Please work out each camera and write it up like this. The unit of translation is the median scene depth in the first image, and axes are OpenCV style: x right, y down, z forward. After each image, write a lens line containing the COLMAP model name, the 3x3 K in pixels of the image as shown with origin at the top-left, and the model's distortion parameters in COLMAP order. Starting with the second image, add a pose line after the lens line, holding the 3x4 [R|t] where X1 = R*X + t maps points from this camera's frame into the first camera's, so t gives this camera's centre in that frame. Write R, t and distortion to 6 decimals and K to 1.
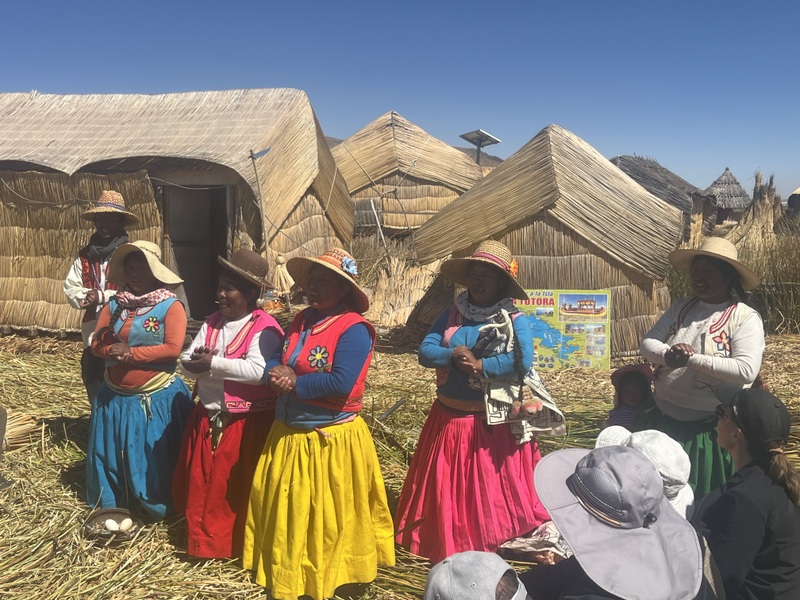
lens RADIAL K [[844.4, 0, 417.3], [0, 844.4, 310.3], [0, 0, 1]] dist [0.041636, 0.000000]
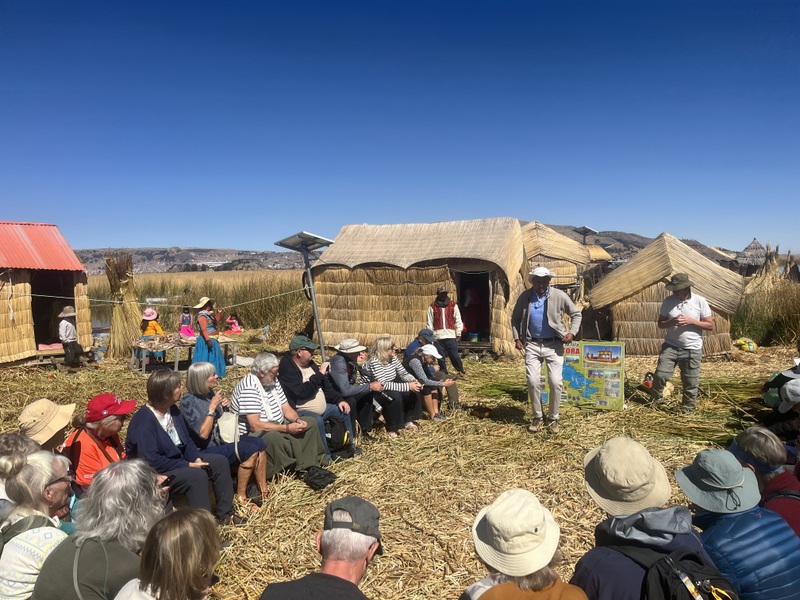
lens RADIAL K [[614.6, 0, 400.6], [0, 614.6, 300.8], [0, 0, 1]] dist [0.039618, -0.008933]
pose [[0.991132, -0.029354, -0.129601, -0.144928], [0.020275, 0.997283, -0.070826, 0.009874], [0.131327, 0.067570, 0.989034, -0.246372]]
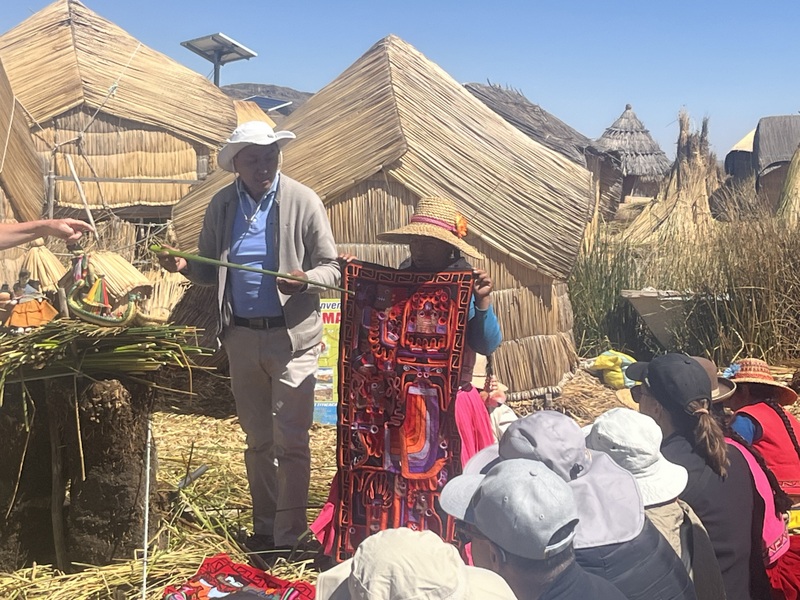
lens RADIAL K [[1666.0, 0, 397.0], [0, 1666.0, 299.5], [0, 0, 1]] dist [0.179374, 0.000000]
pose [[0.976249, -0.017421, 0.215949, -0.063493], [0.027802, 0.998594, -0.045127, 0.019108], [-0.214860, 0.050059, 0.975361, -0.119410]]
